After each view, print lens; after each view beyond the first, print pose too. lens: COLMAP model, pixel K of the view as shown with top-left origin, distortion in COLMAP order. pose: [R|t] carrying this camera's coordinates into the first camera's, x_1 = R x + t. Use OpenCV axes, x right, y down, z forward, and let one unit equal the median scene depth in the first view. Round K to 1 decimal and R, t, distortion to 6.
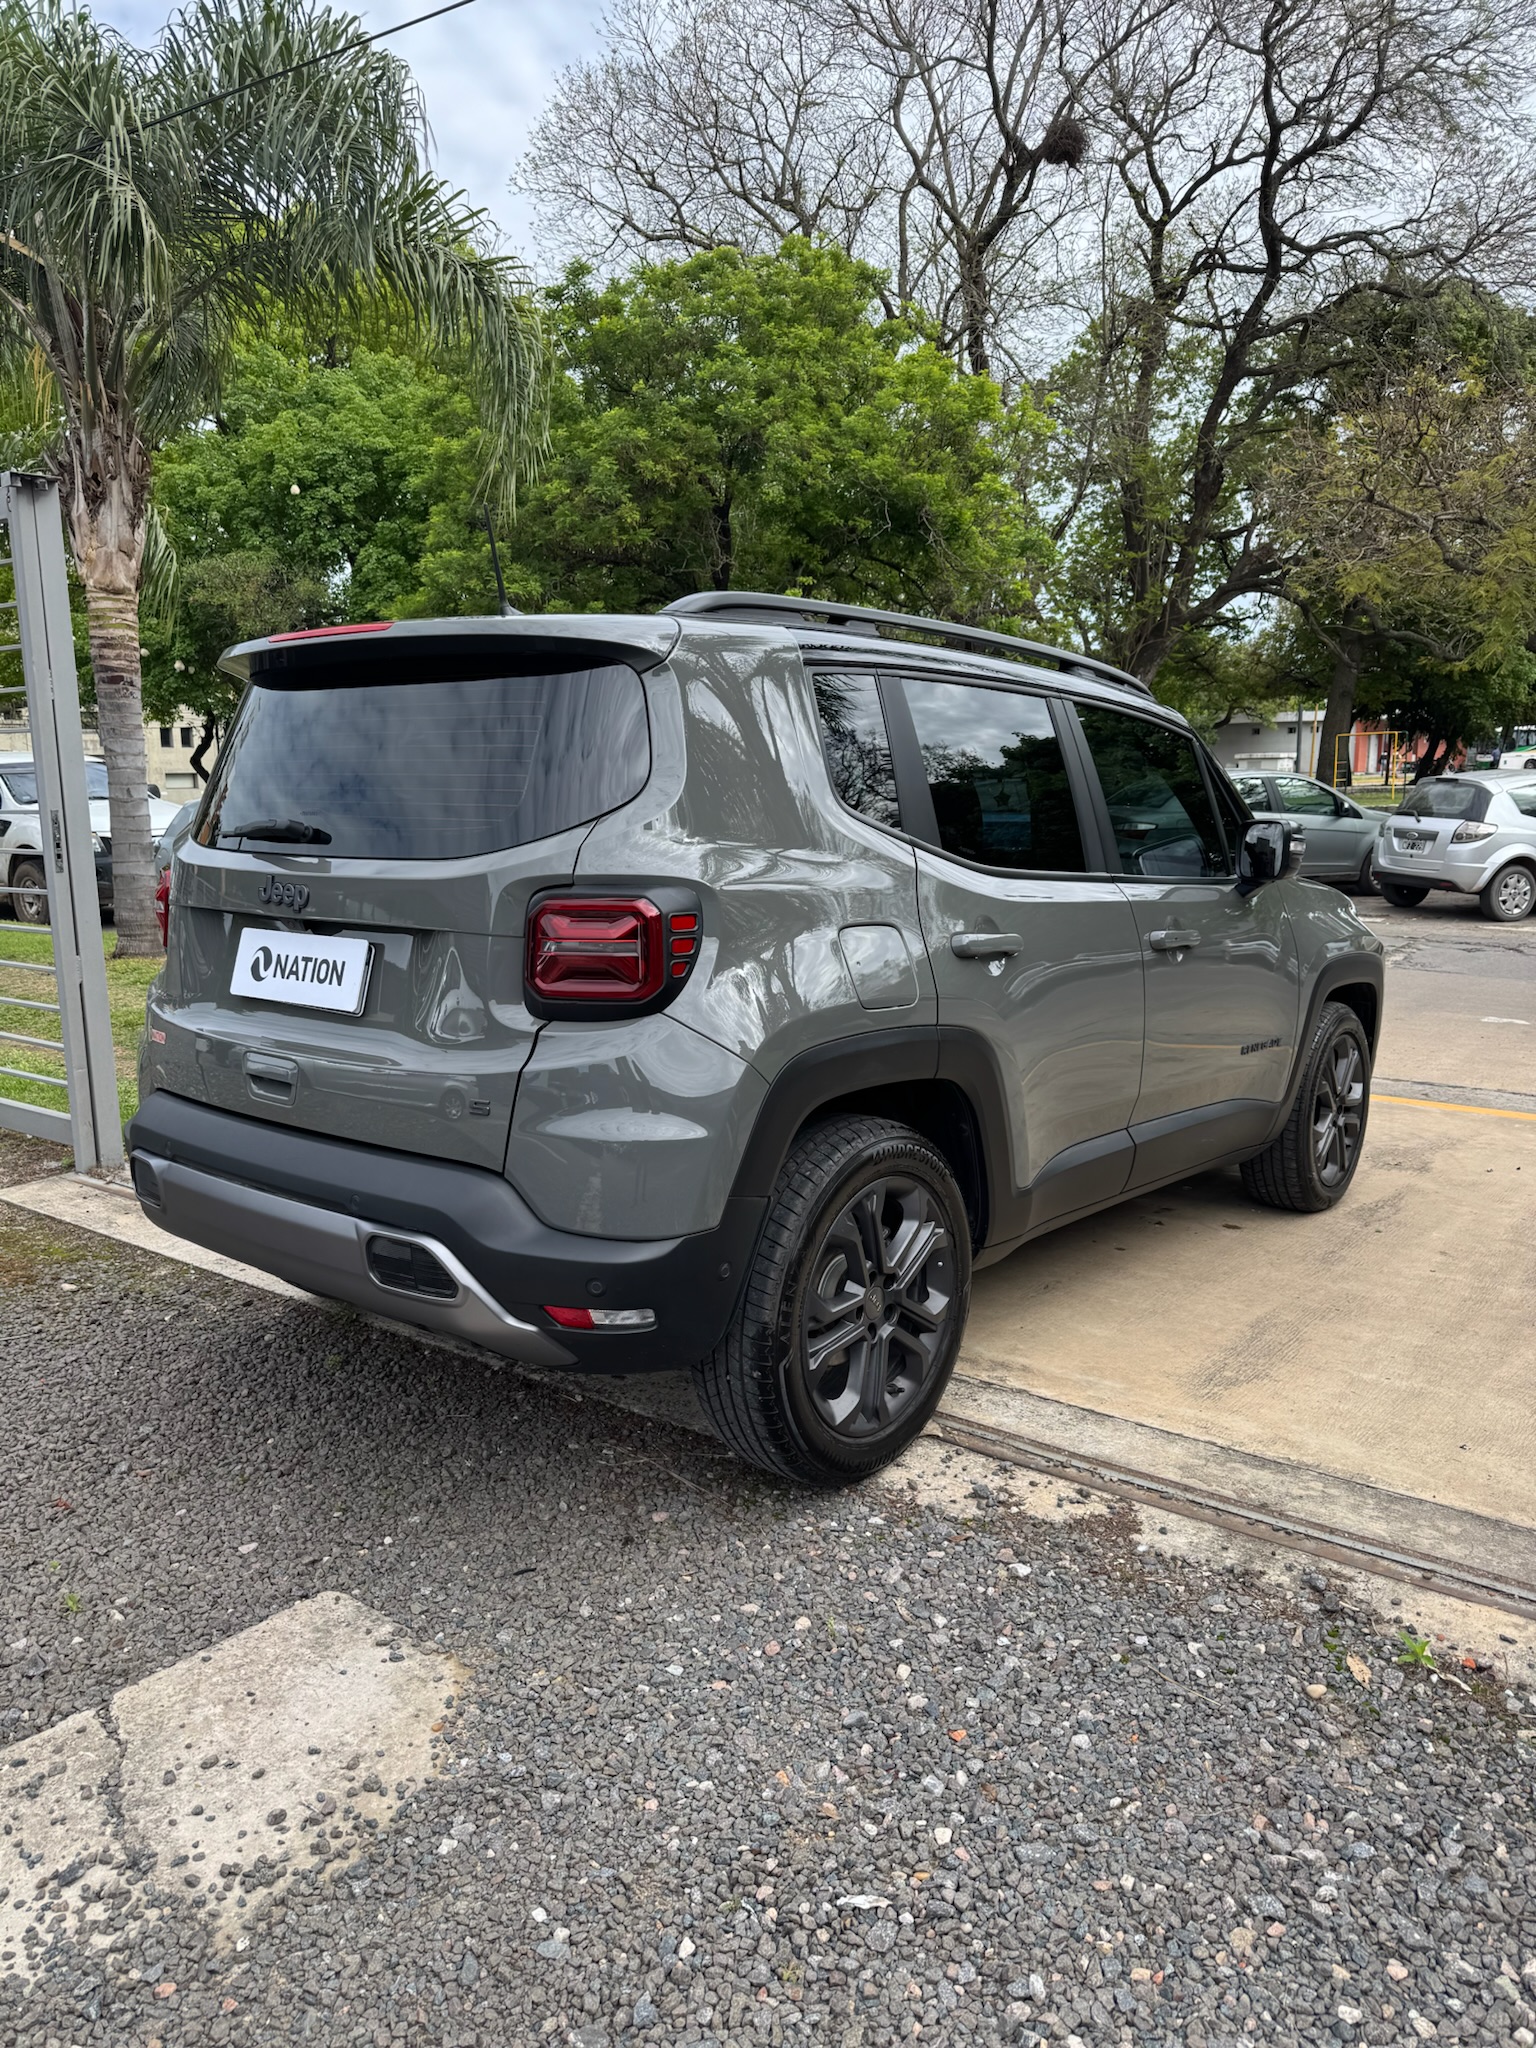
lens RADIAL K [[1398.3, 0, 768.0], [0, 1398.3, 1024.0], [0, 0, 1]] dist [0.053475, -0.002221]
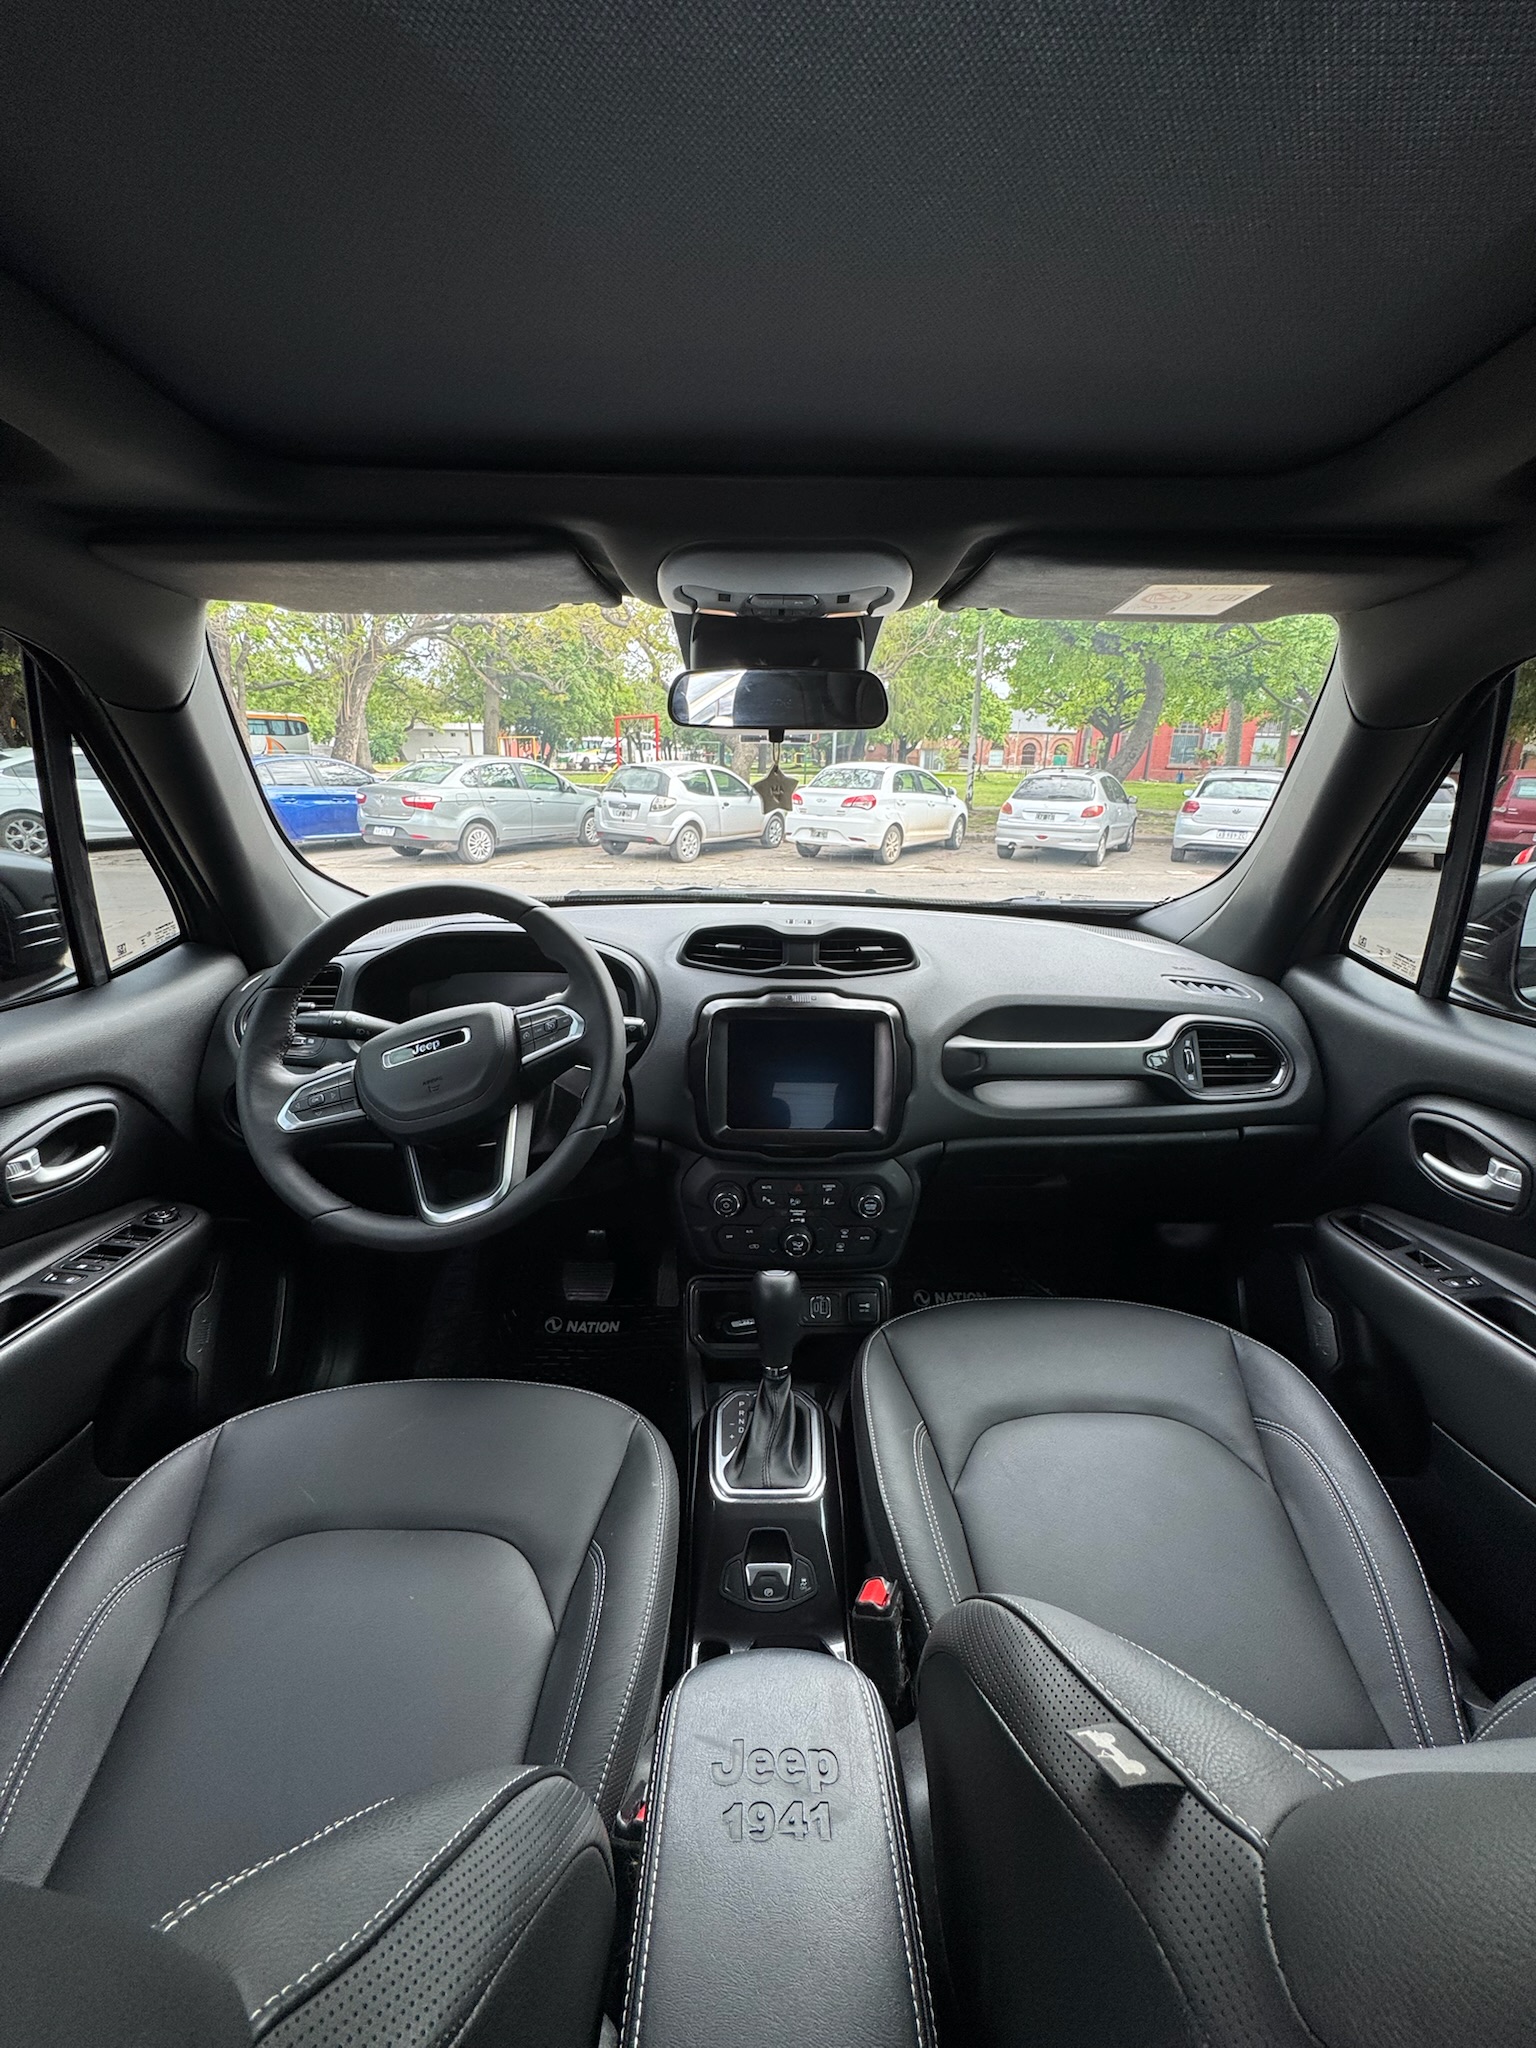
lens RADIAL K [[810.4, 0, 768.0], [0, 810.4, 1024.0], [0, 0, 1]] dist [0.002130, 0.000113]
pose [[0.761815, -0.175971, 0.623436, 0.059051], [0.089370, 0.981745, 0.167900, -0.225698], [-0.641600, -0.072193, 0.763634, 1.427191]]
